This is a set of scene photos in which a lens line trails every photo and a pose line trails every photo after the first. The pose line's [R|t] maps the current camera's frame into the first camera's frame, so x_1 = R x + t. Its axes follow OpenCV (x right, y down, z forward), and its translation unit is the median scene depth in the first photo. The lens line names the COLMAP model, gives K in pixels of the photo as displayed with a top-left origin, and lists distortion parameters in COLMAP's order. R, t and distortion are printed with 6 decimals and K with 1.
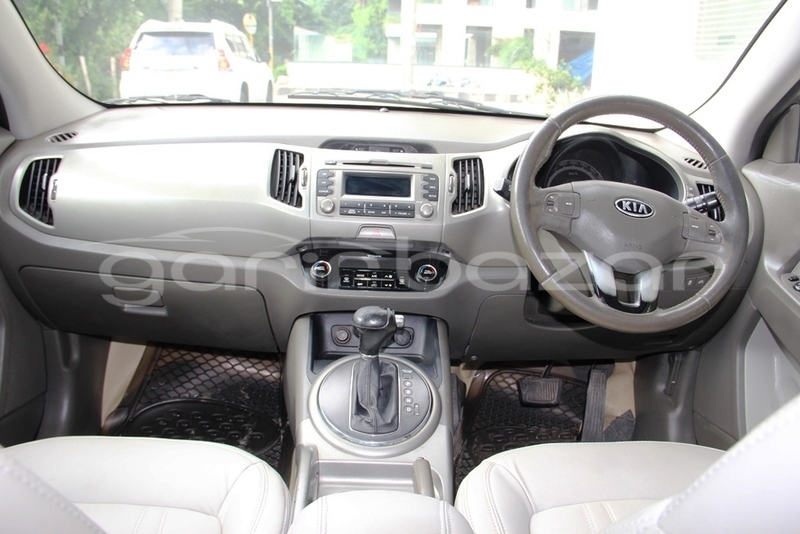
lens RADIAL K [[689.5, 0, 400.0], [0, 689.5, 267.0], [0, 0, 1]] dist [-0.179140, 0.011105]
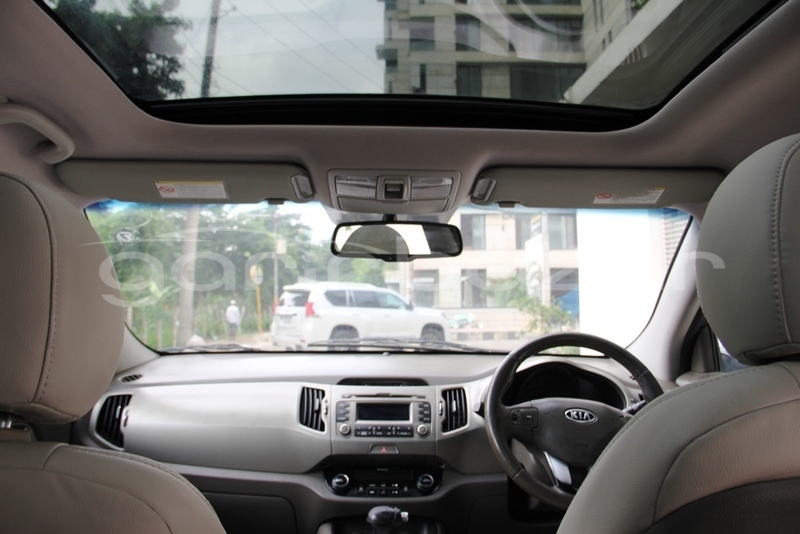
lens RADIAL K [[689.5, 0, 400.0], [0, 689.5, 267.0], [0, 0, 1]] dist [-0.179140, 0.011105]
pose [[0.999090, -0.042600, 0.002283, 0.006869], [0.040804, 0.938589, -0.342615, 0.064042], [0.012452, 0.342396, 0.939473, -0.286167]]
